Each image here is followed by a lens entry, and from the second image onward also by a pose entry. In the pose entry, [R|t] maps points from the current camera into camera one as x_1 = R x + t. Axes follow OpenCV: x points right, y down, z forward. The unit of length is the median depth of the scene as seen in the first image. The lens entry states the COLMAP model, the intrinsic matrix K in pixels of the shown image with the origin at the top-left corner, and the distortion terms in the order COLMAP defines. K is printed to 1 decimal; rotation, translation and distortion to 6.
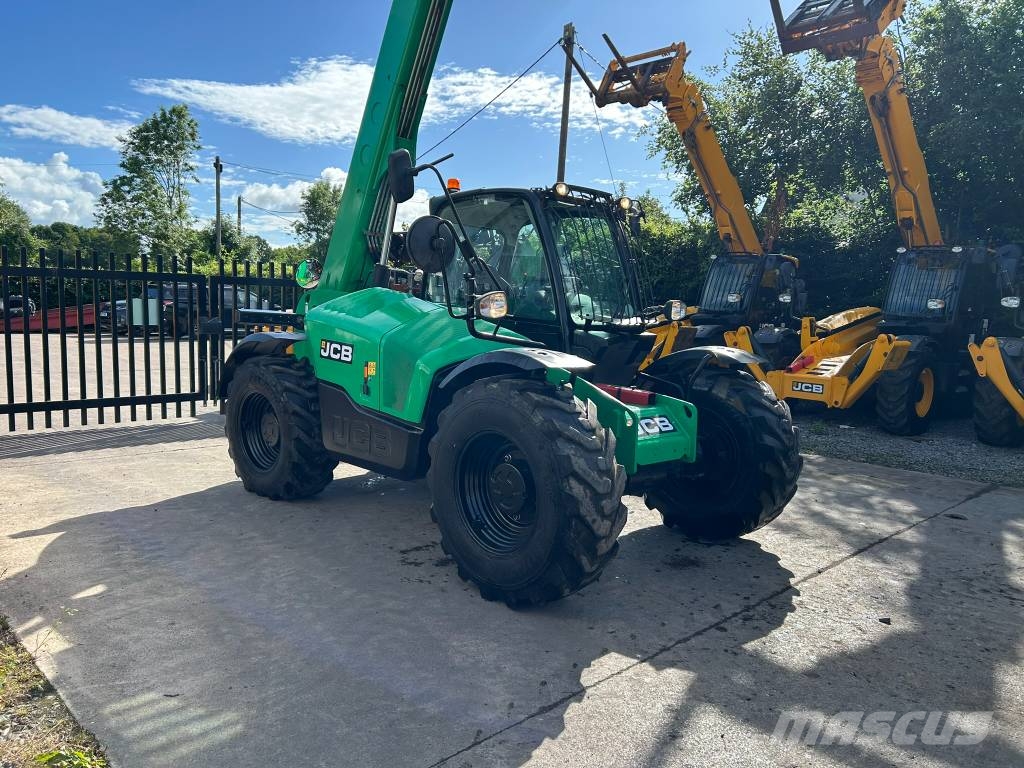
lens RADIAL K [[766.5, 0, 510.1], [0, 766.5, 374.2], [0, 0, 1]] dist [0.062950, -0.067348]
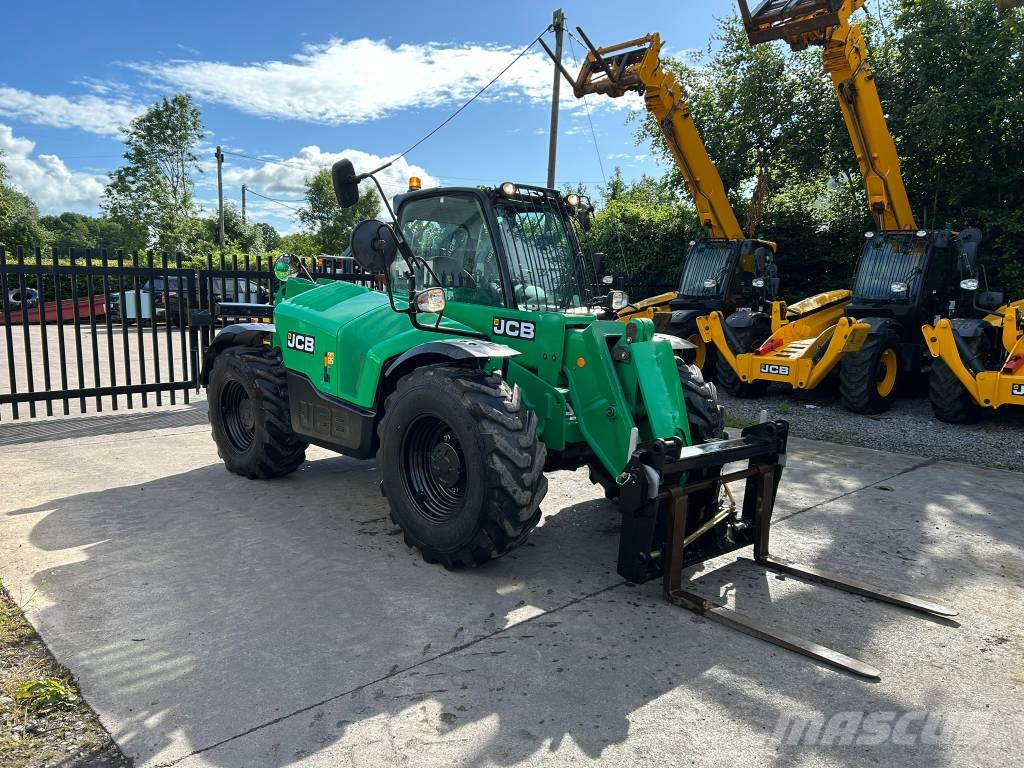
lens RADIAL K [[766.5, 0, 511.0], [0, 766.5, 385.7], [0, 0, 1]] dist [0.062950, -0.067348]
pose [[0.999828, -0.011766, -0.014315, 0.074337], [0.012258, 0.999320, 0.034777, -0.002324], [0.013896, -0.034946, 0.999293, -0.075862]]
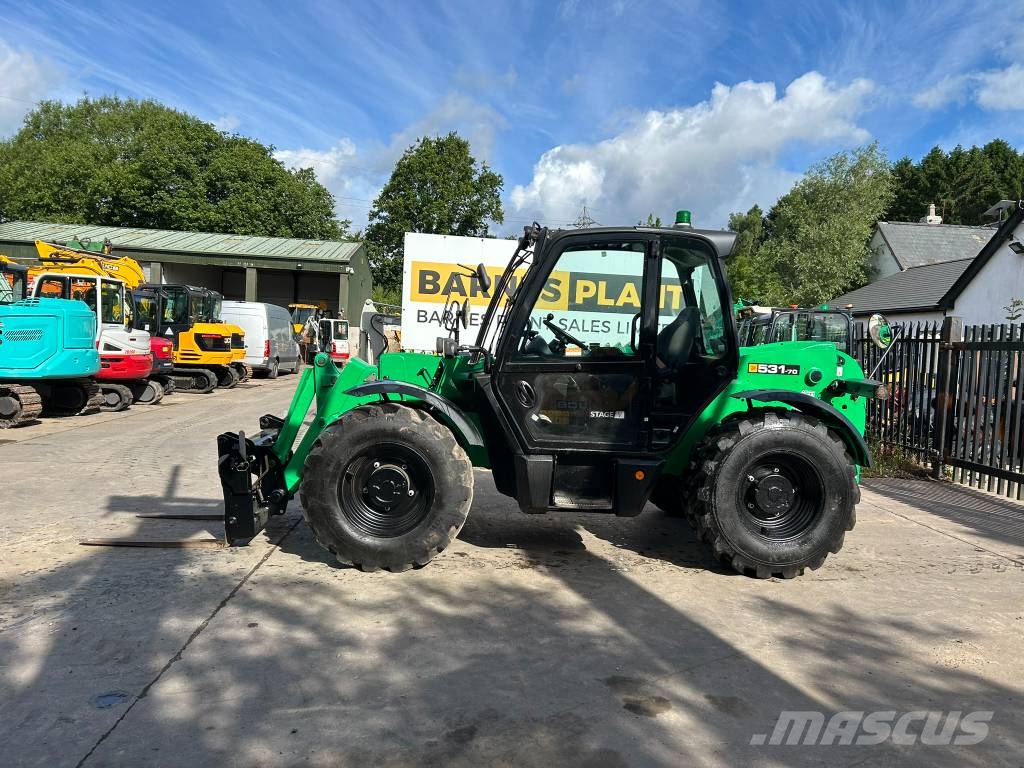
lens RADIAL K [[769.4, 0, 516.1], [0, 769.4, 368.0], [0, 0, 1]] dist [0.048880, -0.033065]
pose [[-0.647433, -0.025150, -0.761707, 0.830511], [-0.120370, 0.990285, 0.069615, -0.126851], [0.752556, 0.136758, -0.644171, 1.575259]]
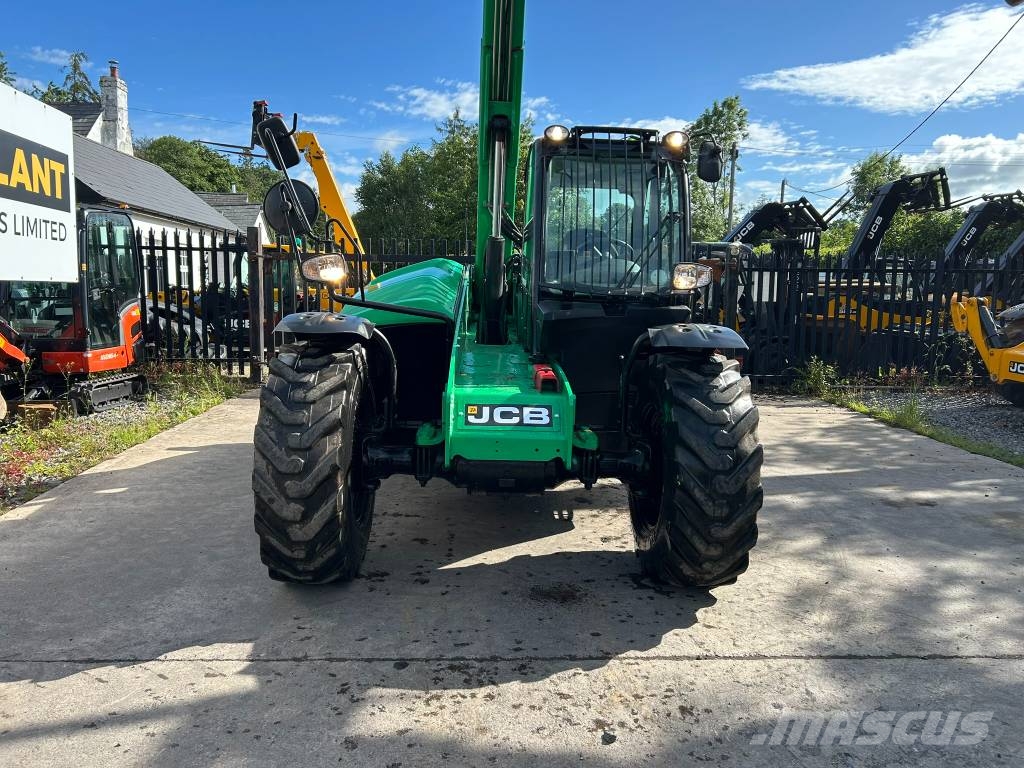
lens RADIAL K [[766.5, 0, 507.2], [0, 766.5, 380.8], [0, 0, 1]] dist [0.062950, -0.067348]
pose [[0.746174, 0.073822, -0.661645, 0.548949], [-0.057227, 0.997267, 0.046731, -0.005415], [0.663286, 0.002994, 0.748360, 0.300441]]
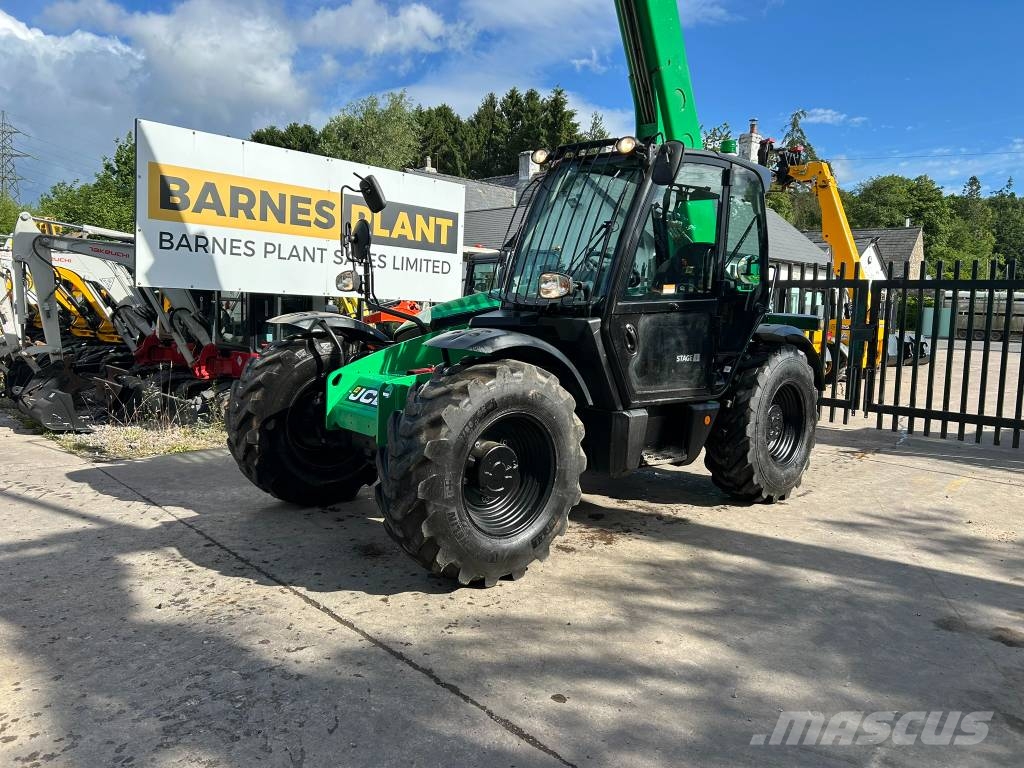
lens RADIAL K [[766.5, 0, 513.5], [0, 766.5, 377.9], [0, 0, 1]] dist [0.062950, -0.067348]
pose [[-0.027367, 0.072156, -0.997018, 0.898730], [-0.119999, 0.989942, 0.074938, -0.041815], [0.992397, 0.121692, -0.018433, 0.921471]]
